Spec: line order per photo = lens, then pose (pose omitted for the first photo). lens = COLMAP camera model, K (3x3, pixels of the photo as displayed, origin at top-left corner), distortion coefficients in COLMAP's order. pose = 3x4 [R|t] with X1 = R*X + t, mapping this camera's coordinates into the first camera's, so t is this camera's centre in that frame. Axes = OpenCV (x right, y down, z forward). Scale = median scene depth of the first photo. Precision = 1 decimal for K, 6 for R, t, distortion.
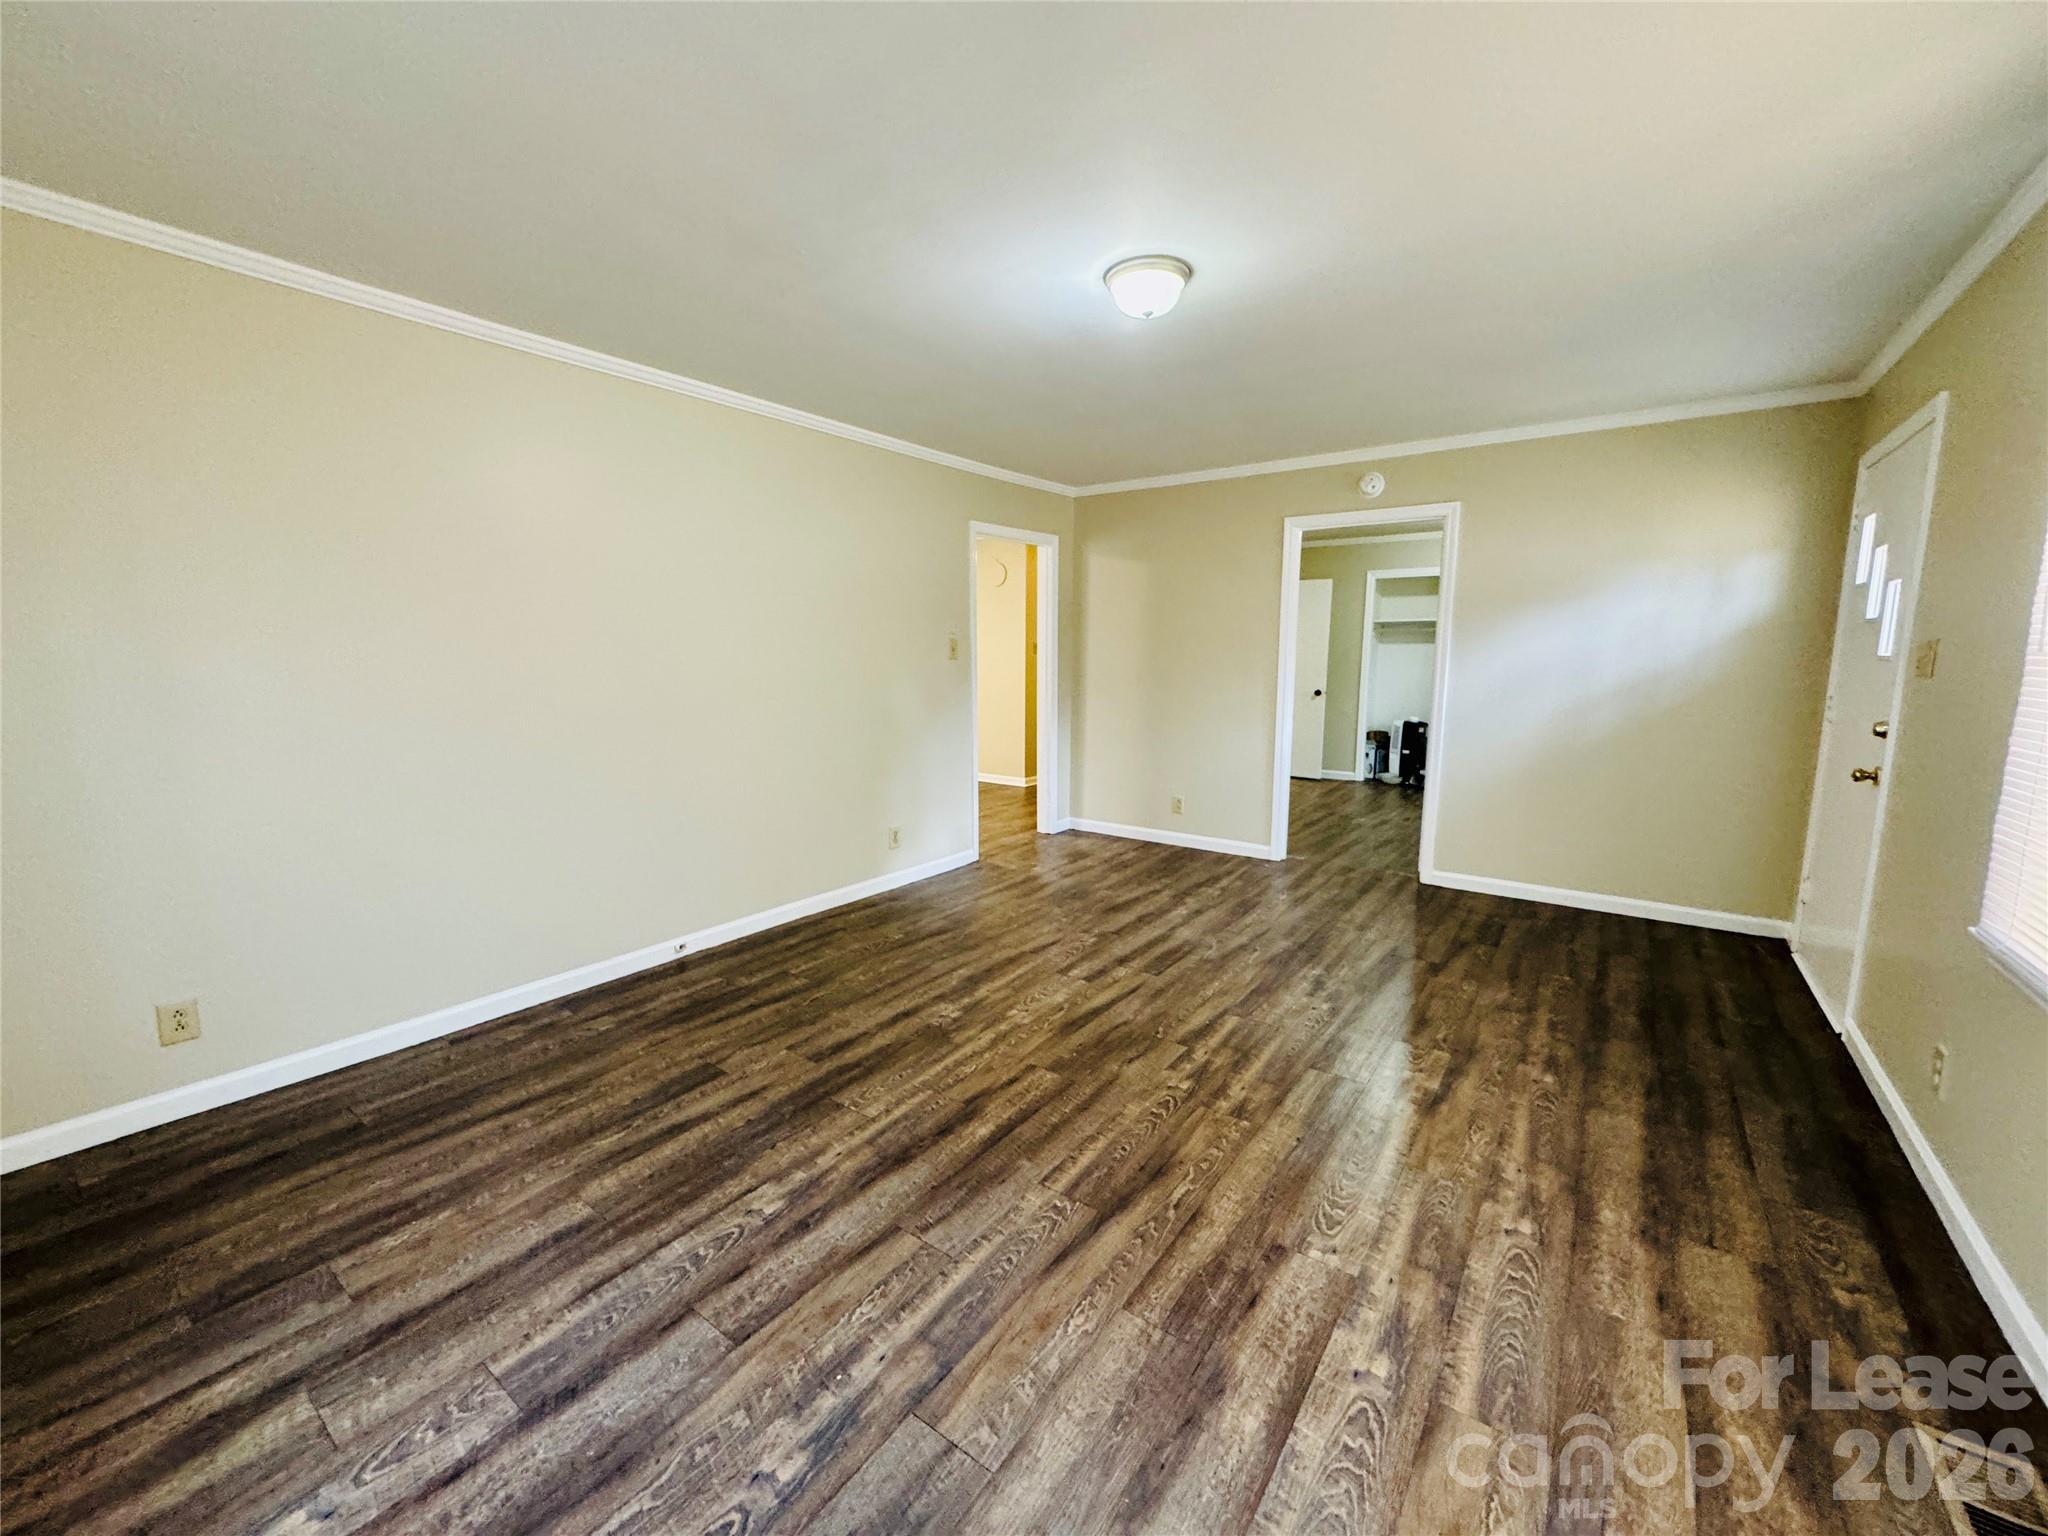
lens RADIAL K [[822.6, 0, 1025.2], [0, 822.6, 768.8], [0, 0, 1]] dist [-0.001091, -0.000042]
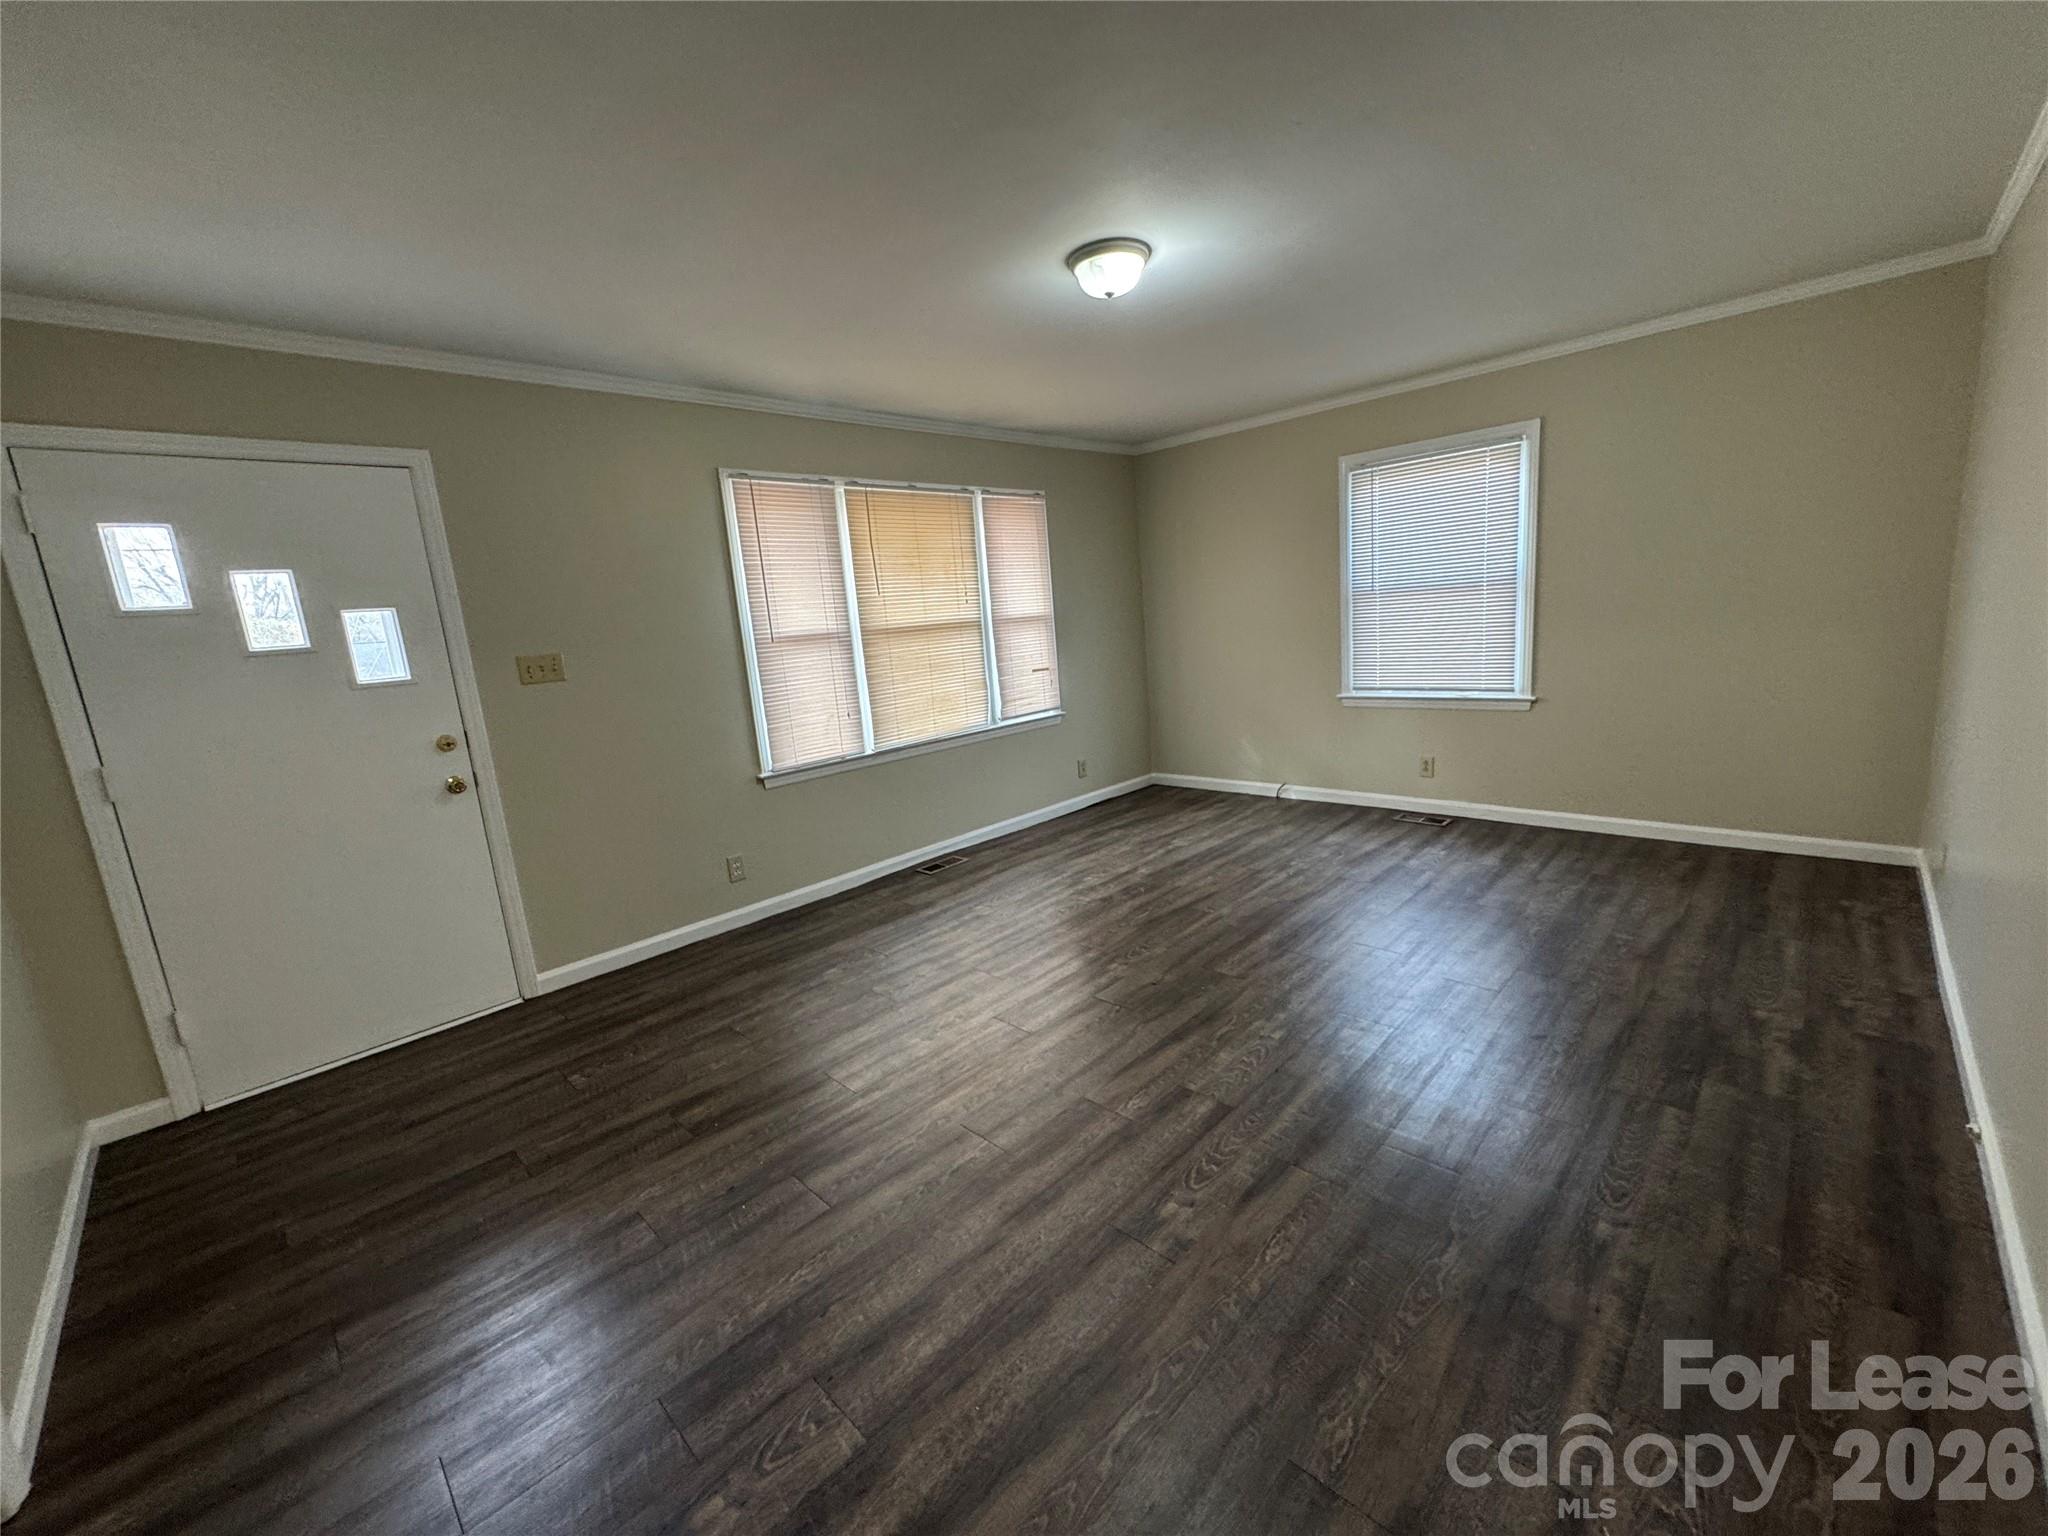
lens RADIAL K [[822.6, 0, 1018.3], [0, 822.6, 771.2], [0, 0, 1]] dist [-0.001091, -0.000042]
pose [[-0.985424, 0.046226, 0.163713, 0.138311], [0.098547, 0.939567, 0.327875, -0.381885], [-0.138663, 0.339229, -0.930428, 2.461666]]
